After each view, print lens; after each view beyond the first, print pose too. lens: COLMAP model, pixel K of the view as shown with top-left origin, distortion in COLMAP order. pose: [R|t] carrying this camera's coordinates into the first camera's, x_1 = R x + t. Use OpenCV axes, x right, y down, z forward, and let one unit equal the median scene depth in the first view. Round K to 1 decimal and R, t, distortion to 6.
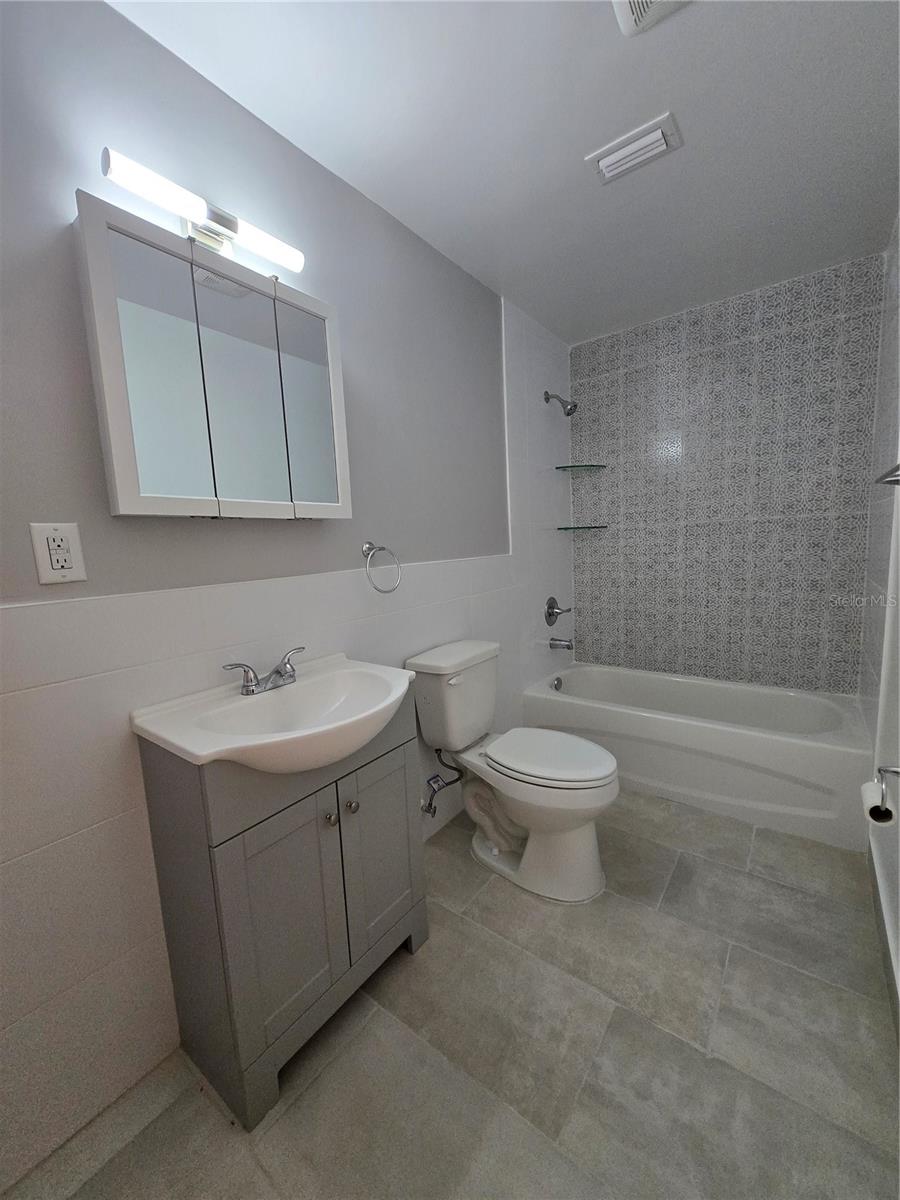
lens RADIAL K [[468.4, 0, 450.8], [0, 468.4, 601.5], [0, 0, 1]] dist [0.002534, -0.002006]
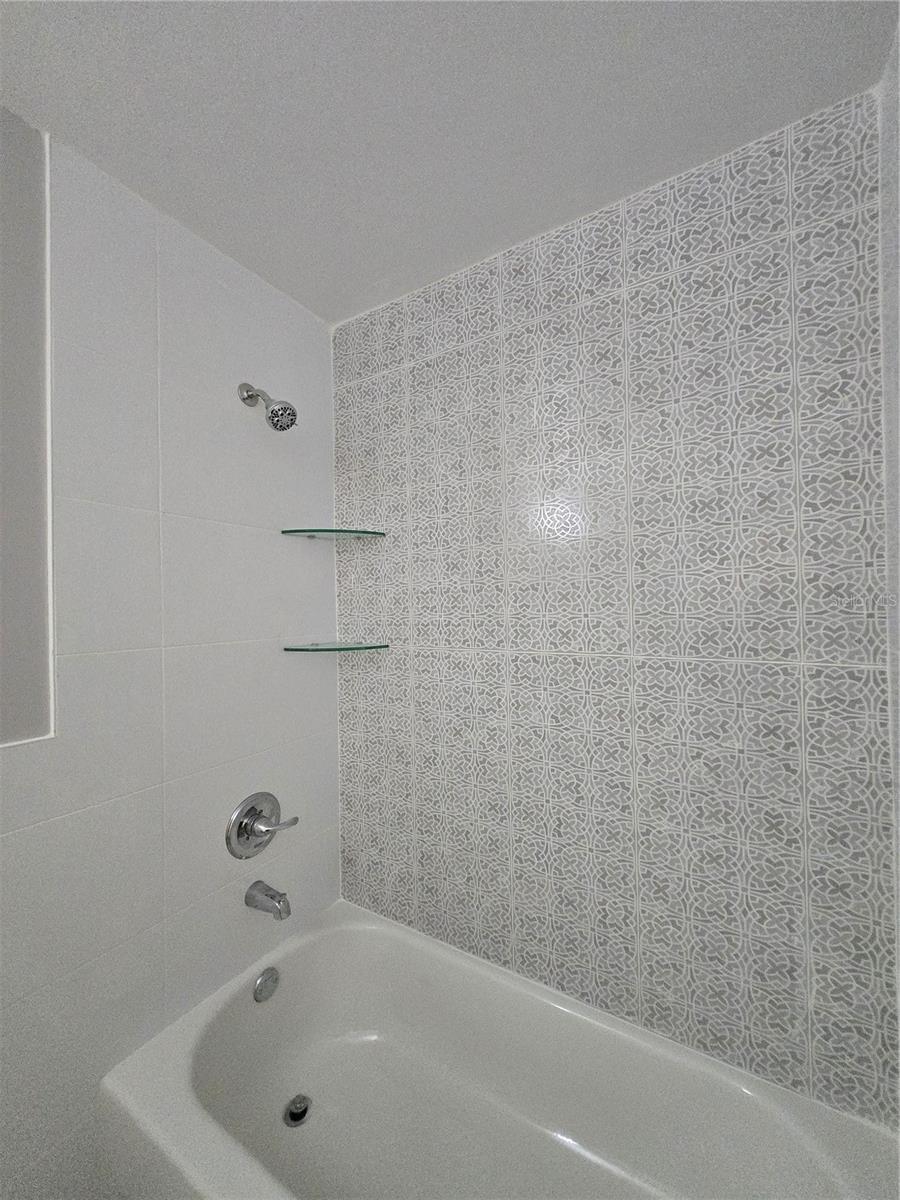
lens RADIAL K [[468.4, 0, 450.2], [0, 468.4, 602.0], [0, 0, 1]] dist [0.002534, -0.002006]
pose [[0.993636, 0.032075, 0.107977, 0.413923], [-0.016959, 0.990273, -0.138101, -0.164789], [-0.111357, 0.135391, 0.984515, 0.562973]]
